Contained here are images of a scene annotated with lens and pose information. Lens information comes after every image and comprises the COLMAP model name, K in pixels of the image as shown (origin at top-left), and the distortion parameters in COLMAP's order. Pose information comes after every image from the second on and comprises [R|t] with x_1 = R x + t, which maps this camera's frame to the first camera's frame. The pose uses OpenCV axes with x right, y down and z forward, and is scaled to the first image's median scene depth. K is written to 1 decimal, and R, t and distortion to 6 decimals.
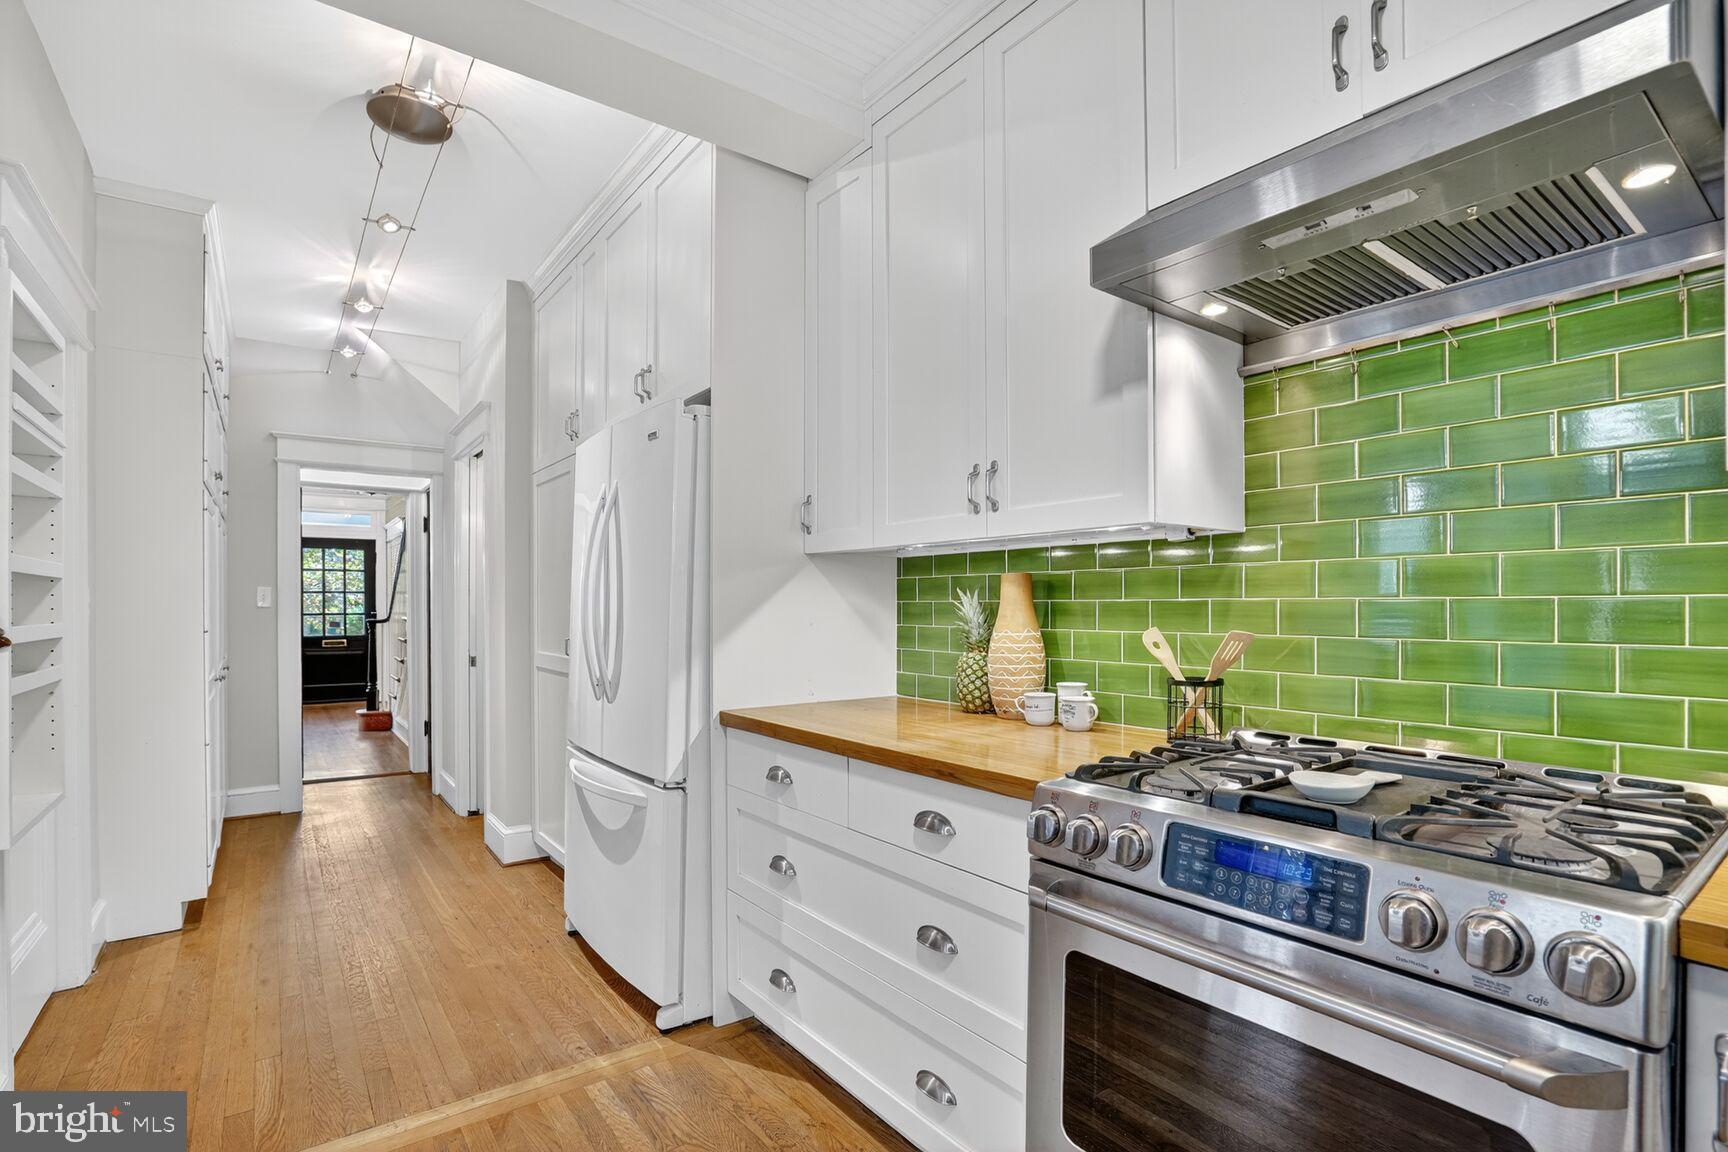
lens RADIAL K [[820.0, 0, 861.1], [0, 820.0, 607.5], [0, 0, 1]] dist [-0.037247, 0.000070]
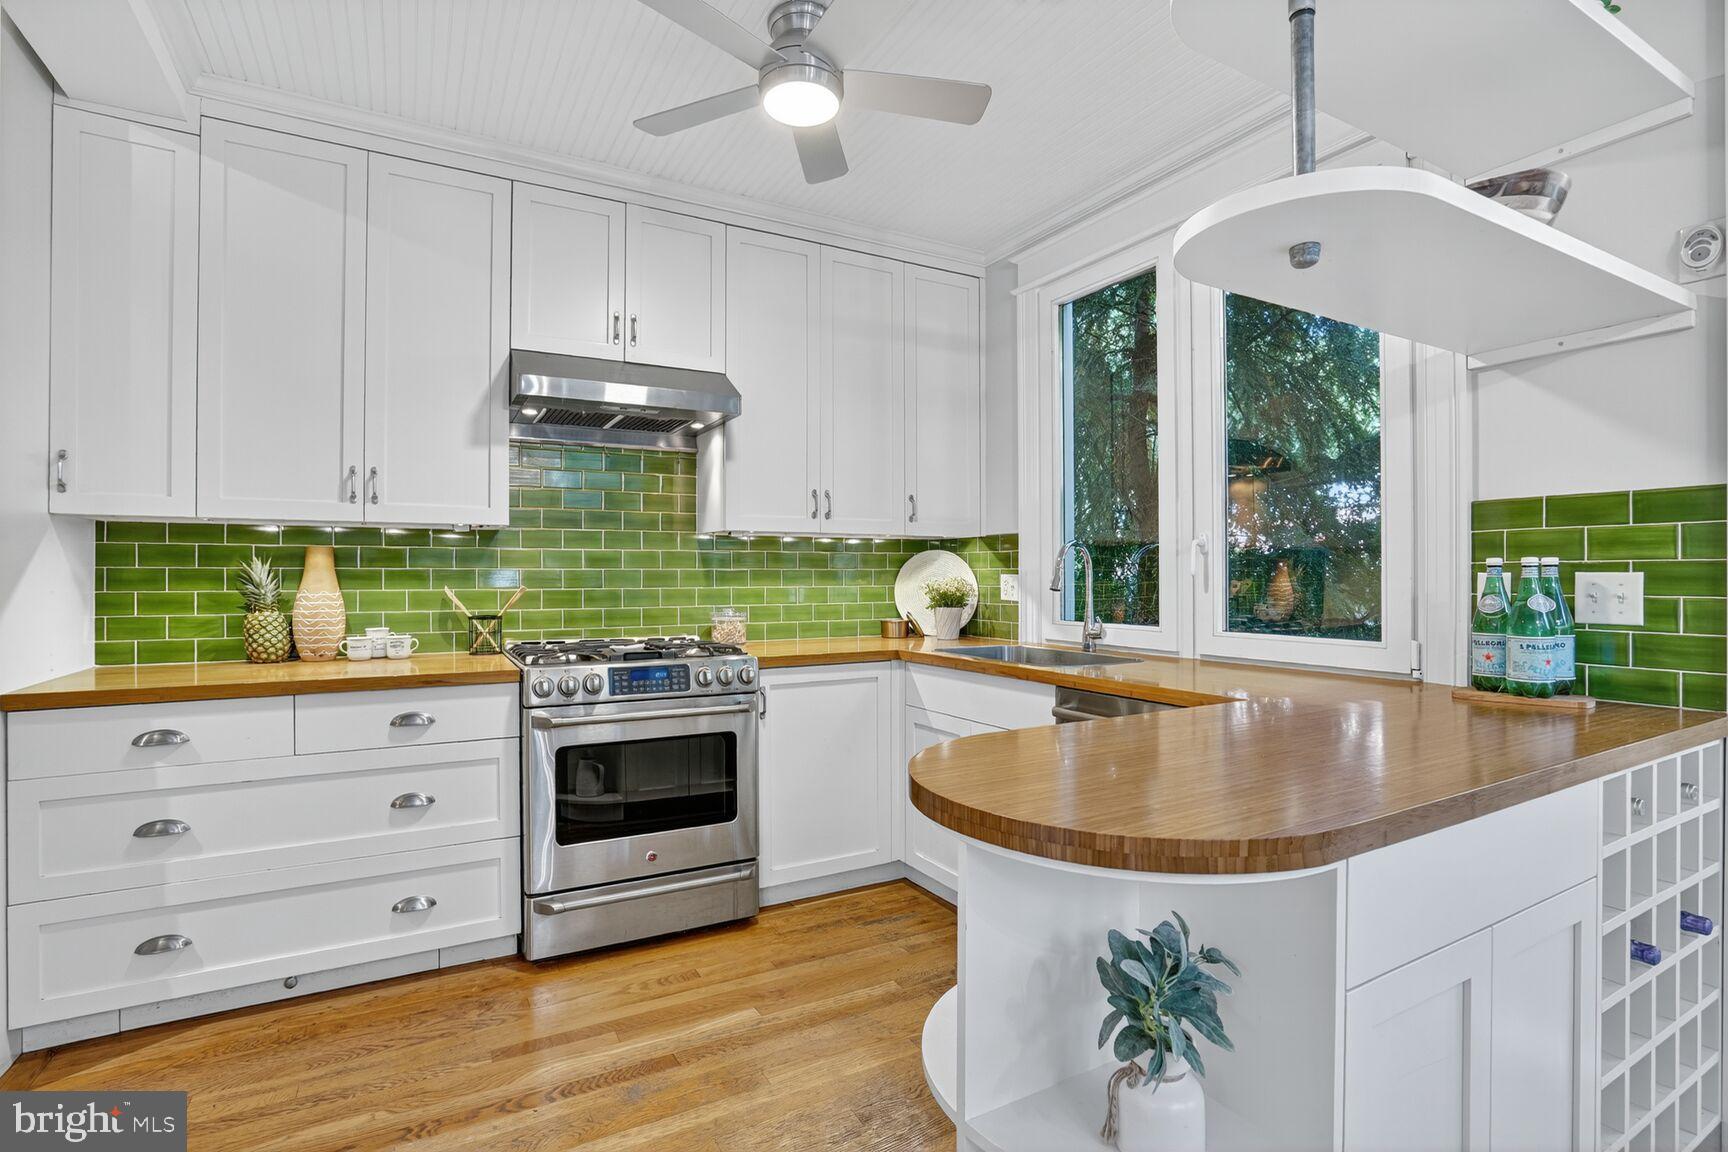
lens RADIAL K [[818.2, 0, 858.5], [0, 818.2, 579.1], [0, 0, 1]] dist [-0.054900, 0.024574]
pose [[0.125202, -0.004494, 0.992121, -0.968854], [0.001166, 0.999990, 0.004382, 0.004147], [-0.992131, 0.000608, 0.125206, 0.019657]]
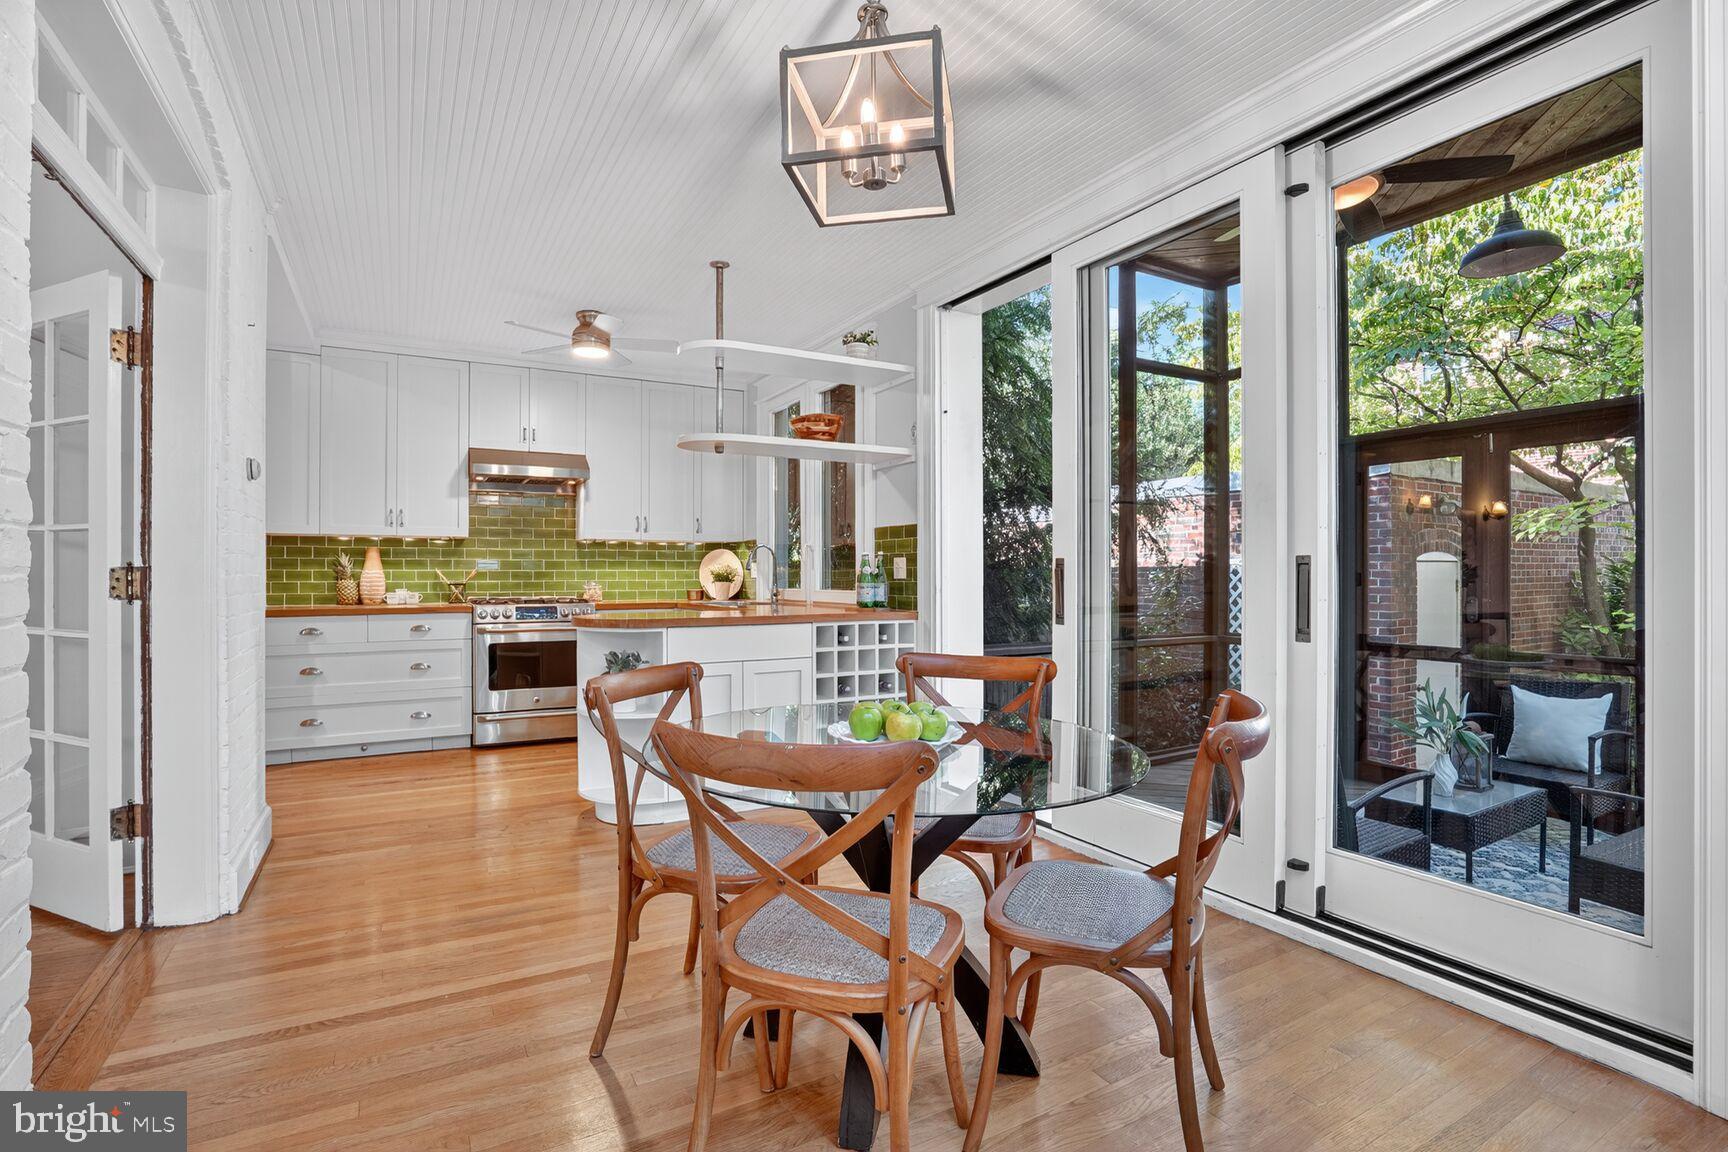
lens RADIAL K [[818.2, 0, 858.5], [0, 818.2, 579.1], [0, 0, 1]] dist [-0.054900, 0.024574]
pose [[0.116561, -0.004122, 0.993175, -2.172824], [0.002467, 0.999990, 0.003861, 0.050837], [-0.993180, 0.002000, 0.116570, -0.802302]]
